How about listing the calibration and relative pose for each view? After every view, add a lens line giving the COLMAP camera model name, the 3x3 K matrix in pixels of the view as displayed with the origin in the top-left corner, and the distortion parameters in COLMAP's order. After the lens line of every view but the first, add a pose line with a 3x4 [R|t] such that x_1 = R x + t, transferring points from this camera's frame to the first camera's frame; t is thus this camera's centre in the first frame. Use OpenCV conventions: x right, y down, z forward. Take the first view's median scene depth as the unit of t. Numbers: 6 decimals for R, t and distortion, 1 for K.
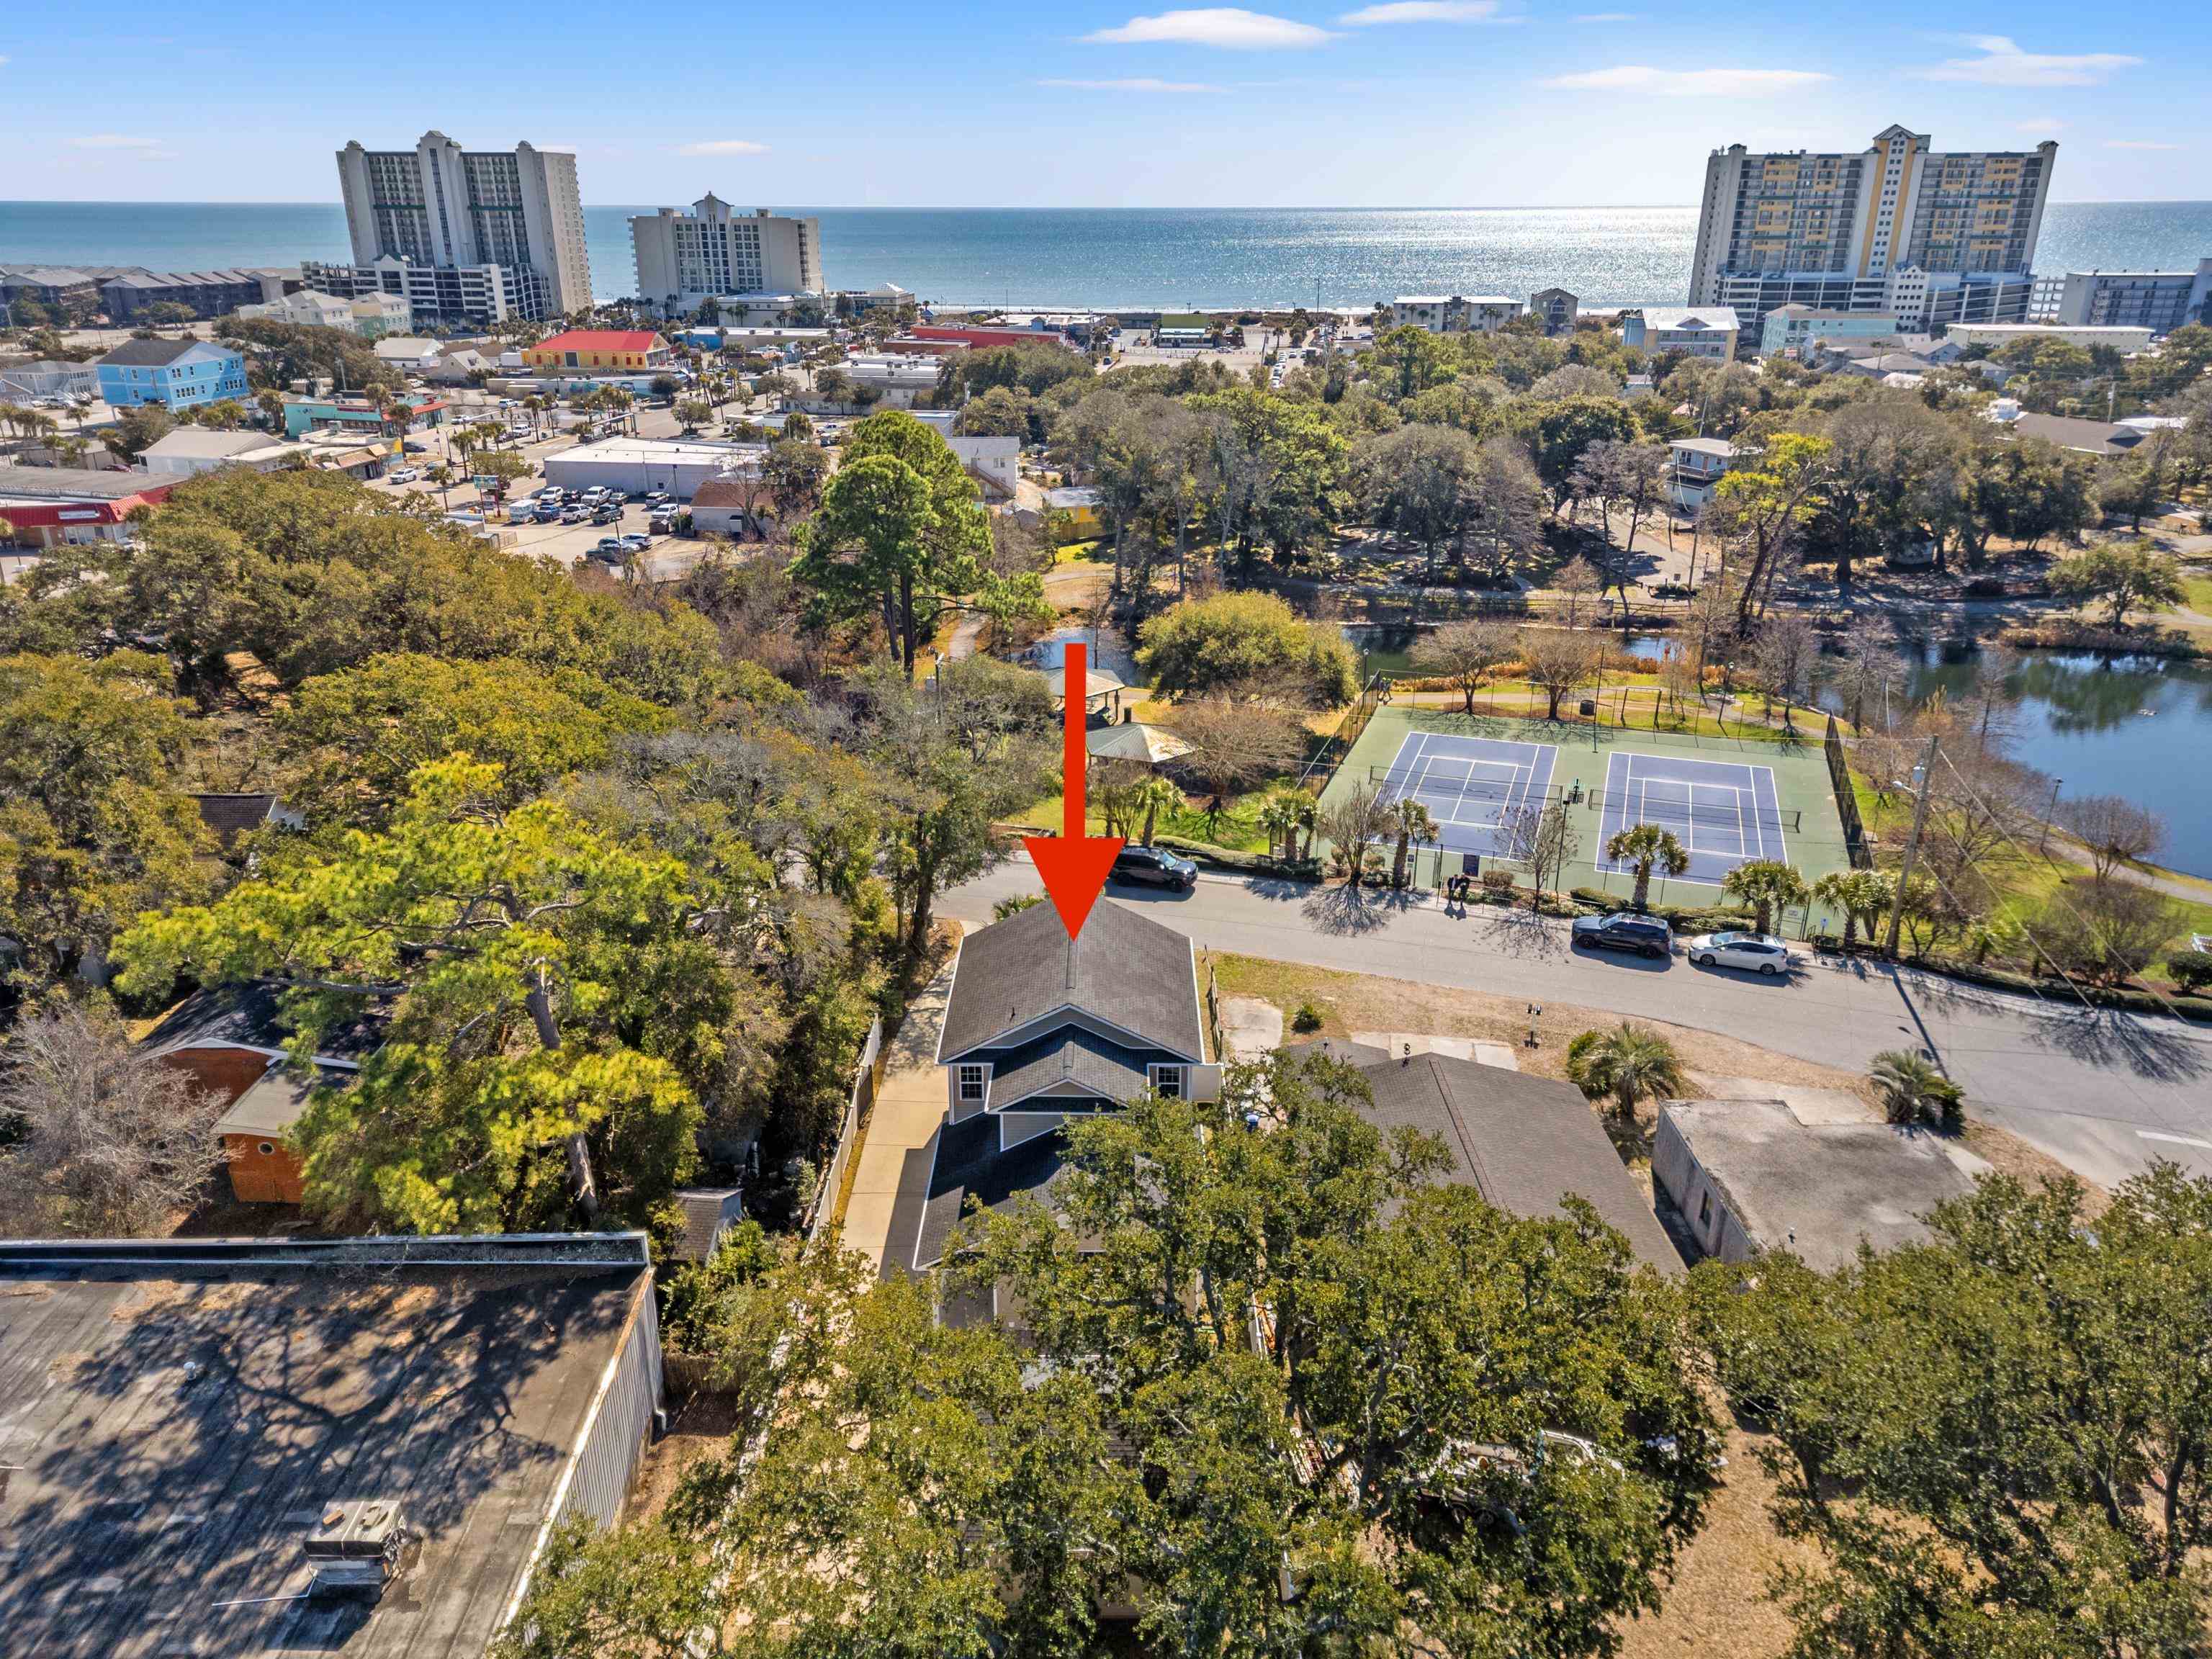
lens RADIAL K [[1540.0, 0, 1103.1], [0, 1540.0, 826.6], [0, 0, 1]] dist [0.089502, -0.091048]
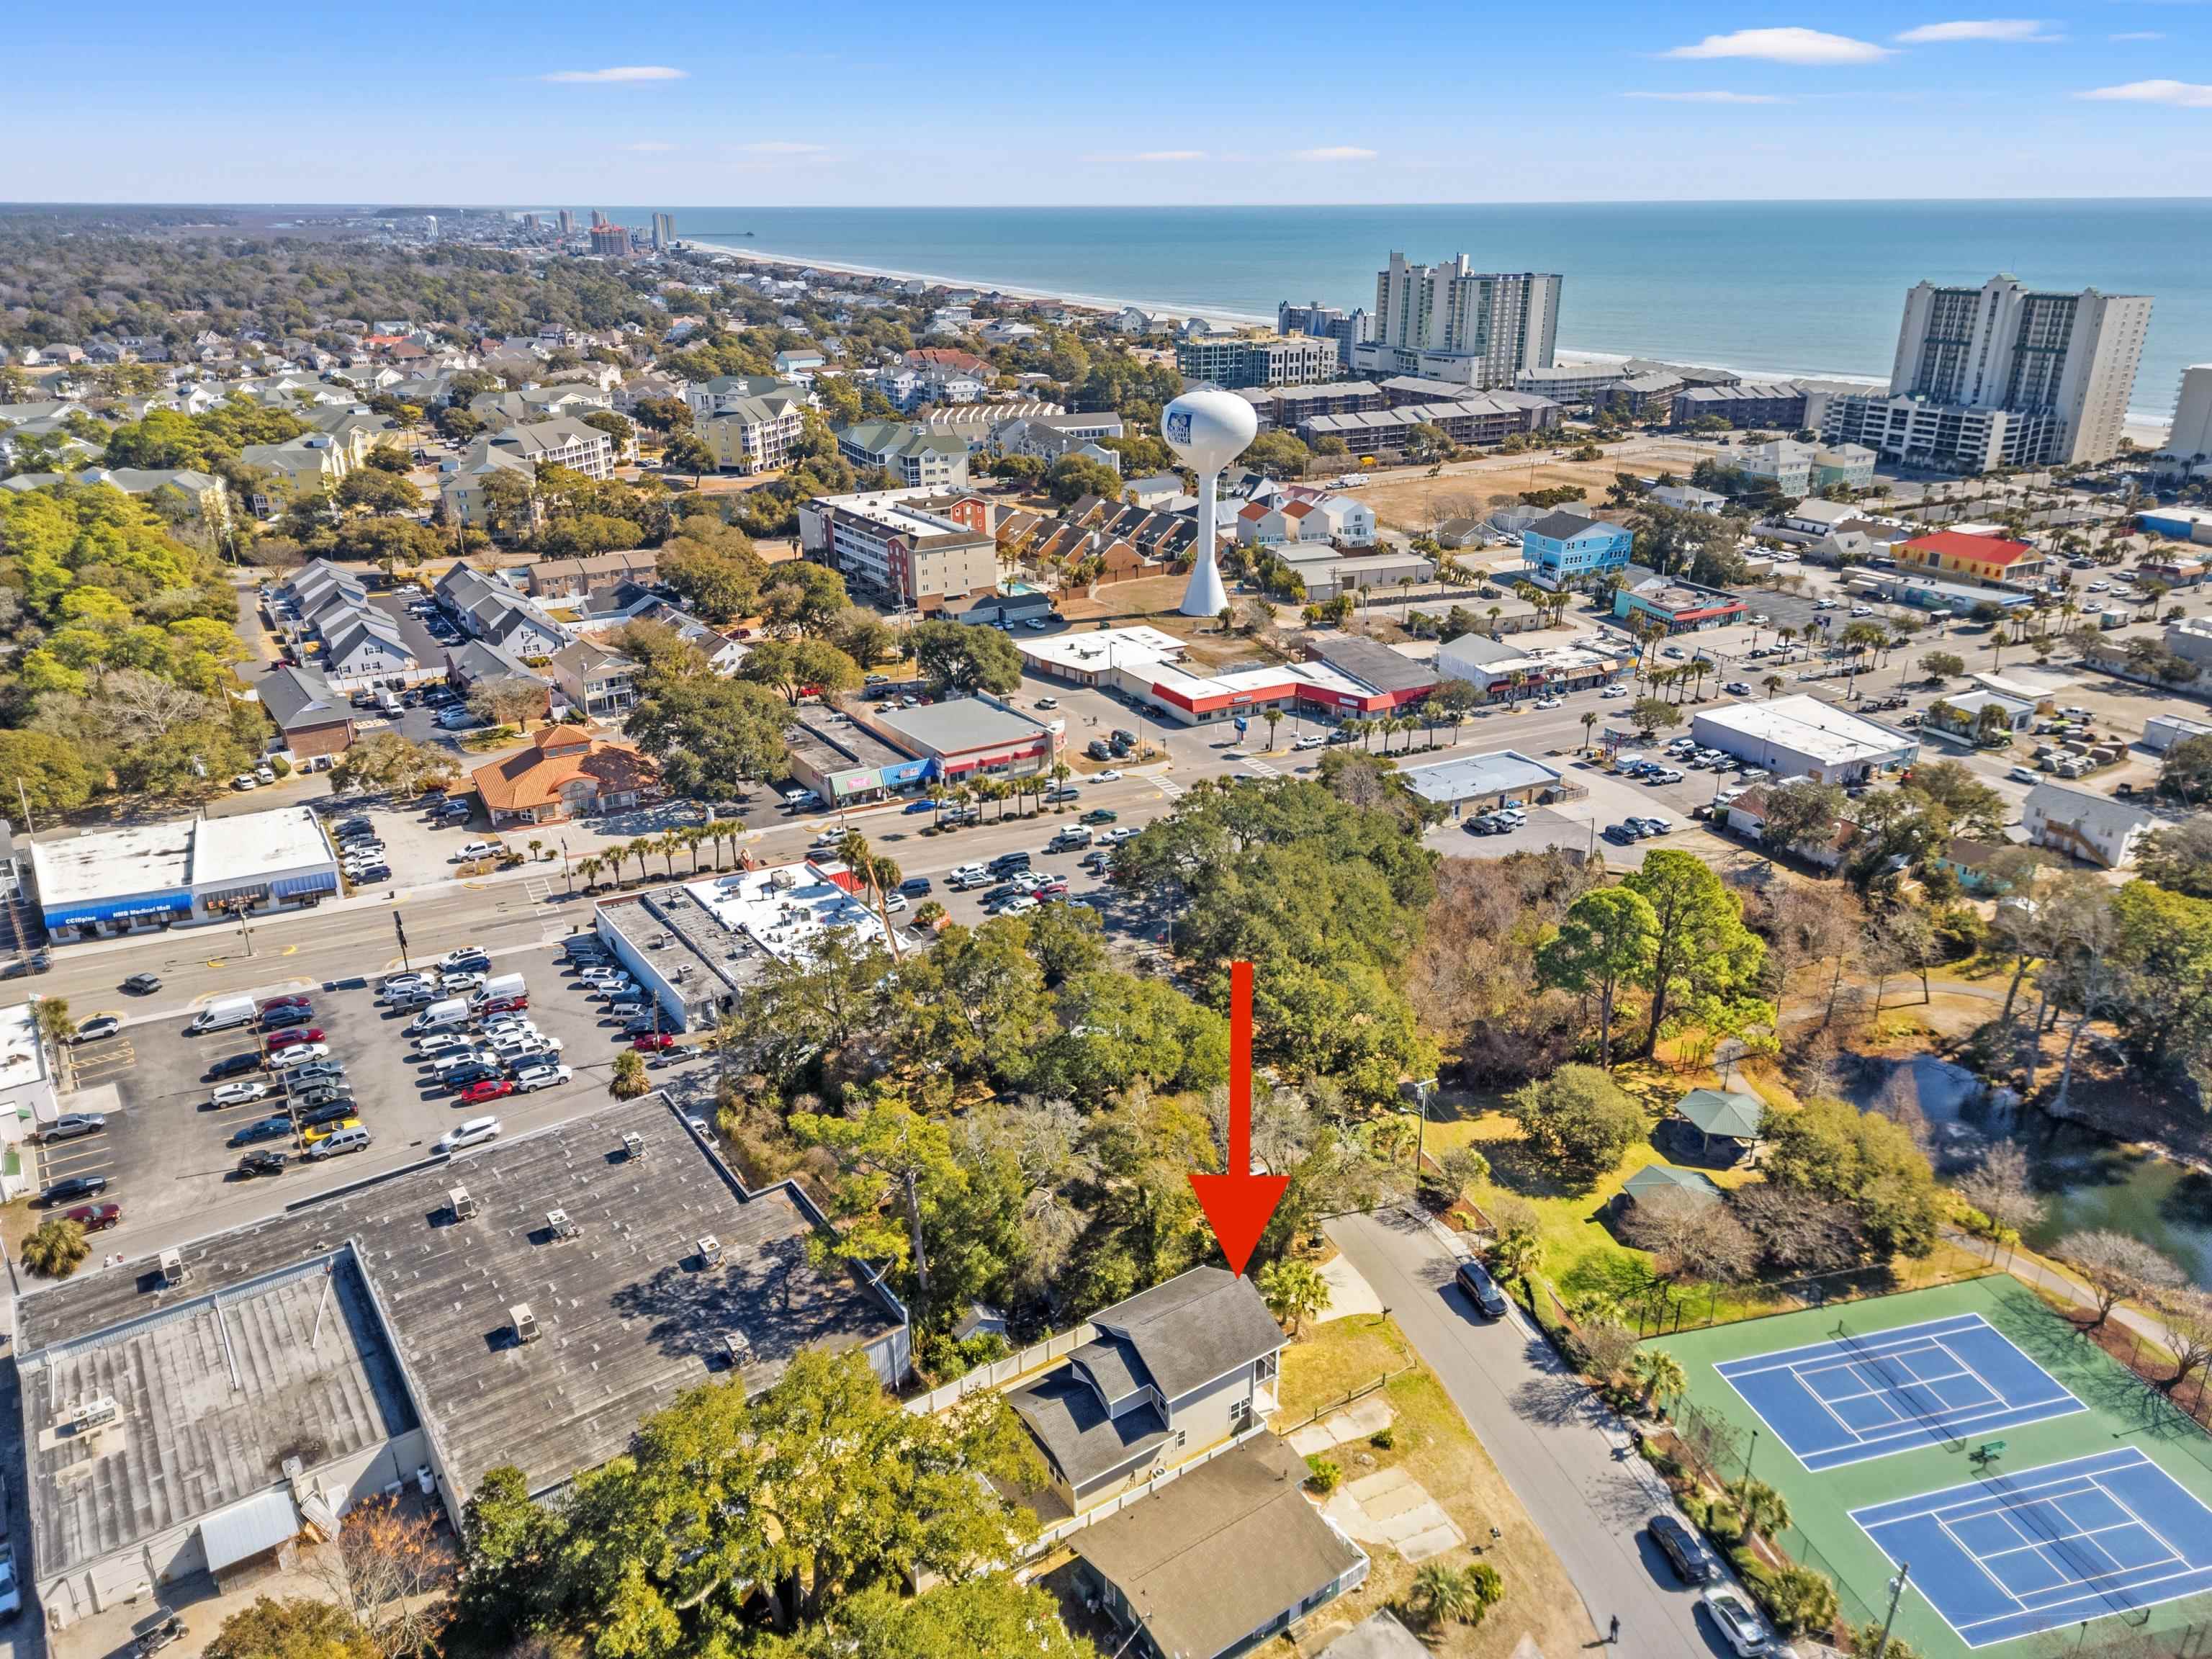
lens RADIAL K [[1540.0, 0, 1103.1], [0, 1540.0, 826.6], [0, 0, 1]] dist [0.089502, -0.091048]
pose [[0.561032, 0.309789, -0.767641, 0.566463], [-0.304879, 0.939476, 0.156314, -0.346008], [0.769605, 0.146341, 0.621525, -0.137378]]
